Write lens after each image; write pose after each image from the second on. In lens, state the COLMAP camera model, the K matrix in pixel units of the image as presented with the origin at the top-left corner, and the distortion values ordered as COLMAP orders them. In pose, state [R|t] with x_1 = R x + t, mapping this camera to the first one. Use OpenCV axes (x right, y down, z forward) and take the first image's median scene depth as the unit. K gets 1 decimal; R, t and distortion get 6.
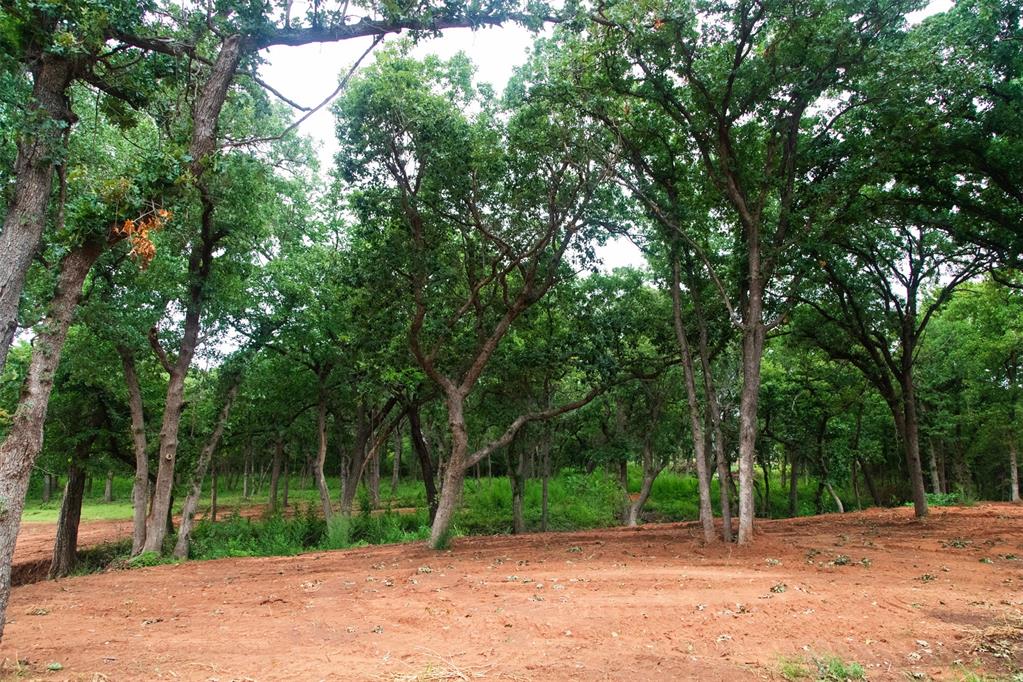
lens RADIAL K [[674.6, 0, 509.0], [0, 674.6, 345.8], [0, 0, 1]] dist [0.013933, 0.009027]
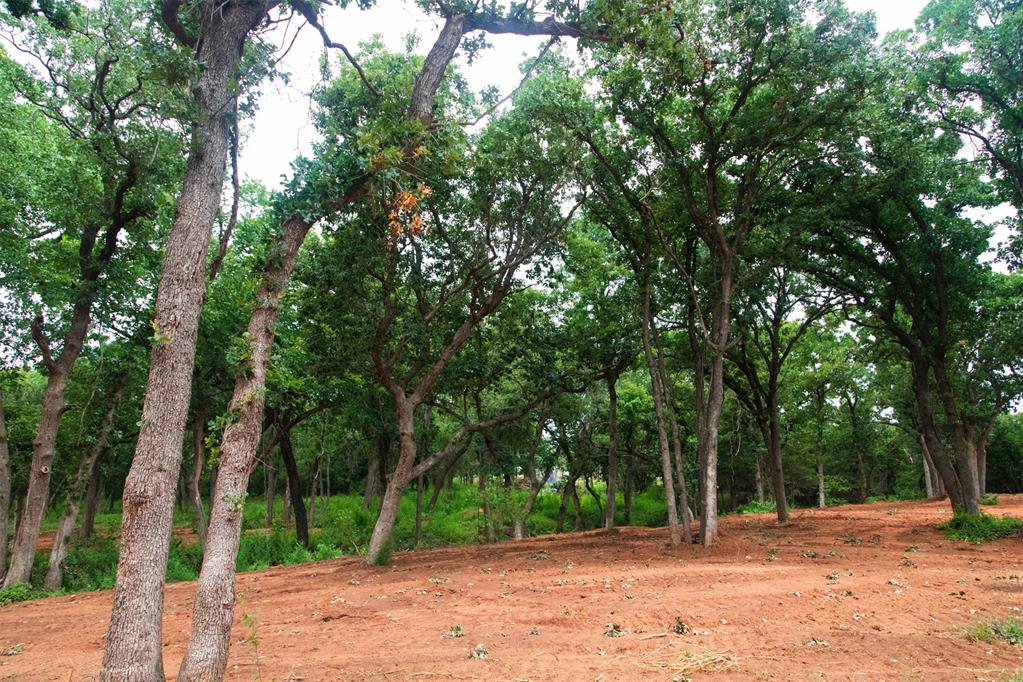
lens RADIAL K [[674.6, 0, 508.0], [0, 674.6, 346.0], [0, 0, 1]] dist [0.013933, 0.009027]
pose [[0.960606, 0.047902, 0.273754, -0.188201], [-0.040533, 0.998649, -0.032514, 0.014021], [-0.274941, 0.020137, 0.961250, 0.021386]]
